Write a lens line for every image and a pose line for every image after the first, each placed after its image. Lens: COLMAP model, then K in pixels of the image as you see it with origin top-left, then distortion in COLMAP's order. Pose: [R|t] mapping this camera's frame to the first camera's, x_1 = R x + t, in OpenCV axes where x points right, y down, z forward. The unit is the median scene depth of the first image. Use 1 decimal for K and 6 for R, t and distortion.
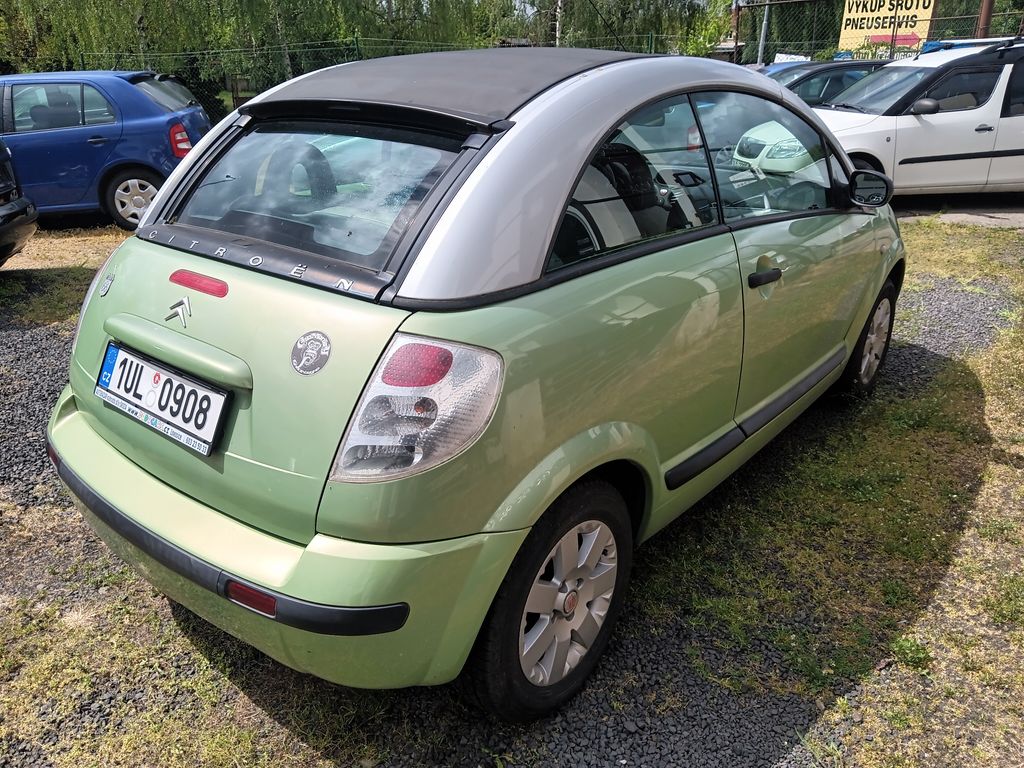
lens RADIAL K [[792.7, 0, 512.0], [0, 792.7, 384.0], [0, 0, 1]] dist [-0.005536, 0.000168]
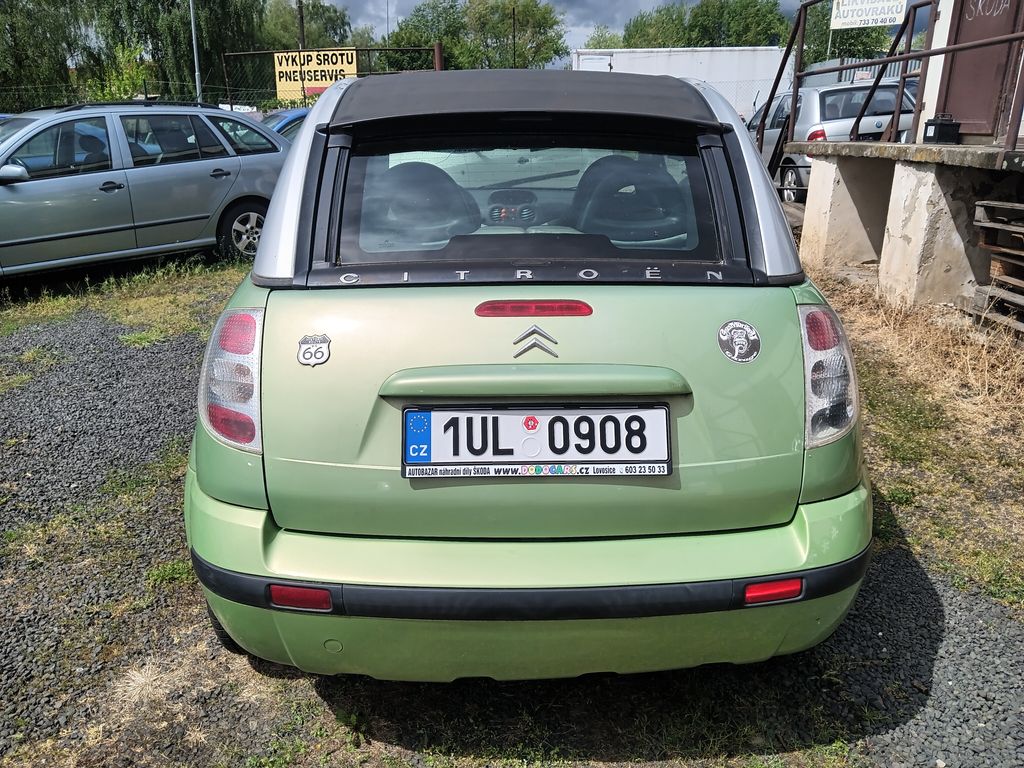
lens RADIAL K [[782.7, 0, 512.0], [0, 782.7, 384.0], [0, 0, 1]] dist [0.069730, -0.138190]
pose [[0.758970, -0.215976, 0.614263, -0.911294], [0.251503, 0.967410, 0.029392, -0.073185], [-0.600592, 0.132181, 0.788554, 0.311443]]
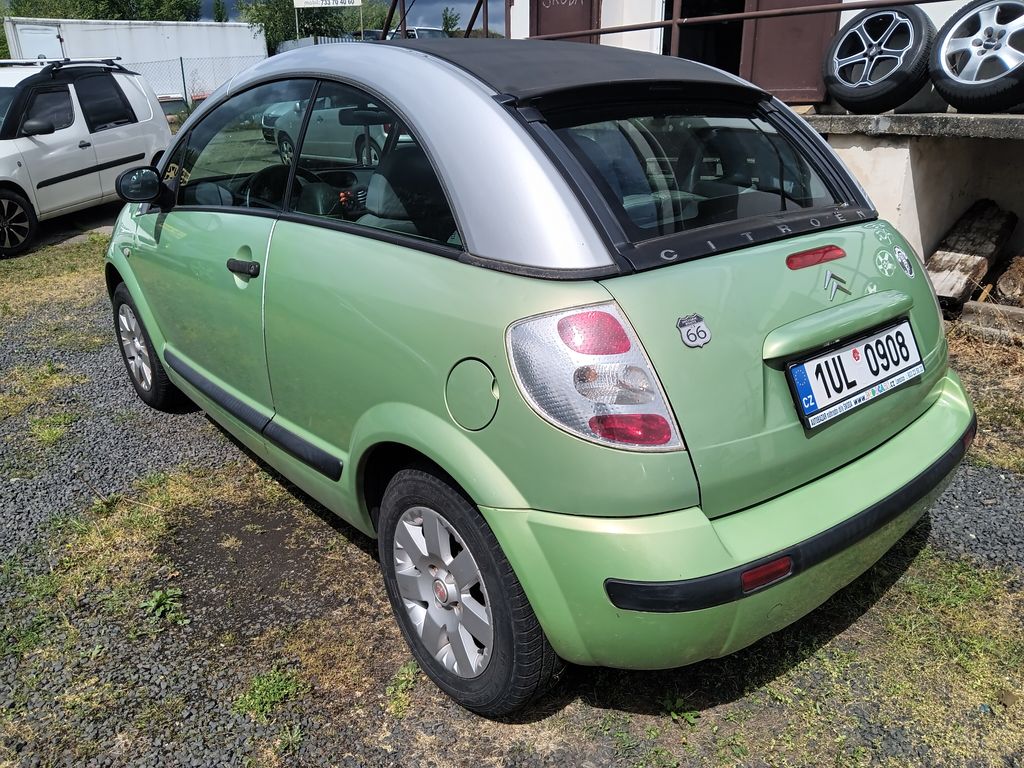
lens RADIAL K [[792.7, 0, 512.0], [0, 792.7, 384.0], [0, 0, 1]] dist [-0.005536, 0.000168]
pose [[0.182046, -0.350571, 0.918672, -1.337260], [0.385390, 0.884972, 0.261341, -0.367122], [-0.904618, 0.306471, 0.296212, 1.029303]]
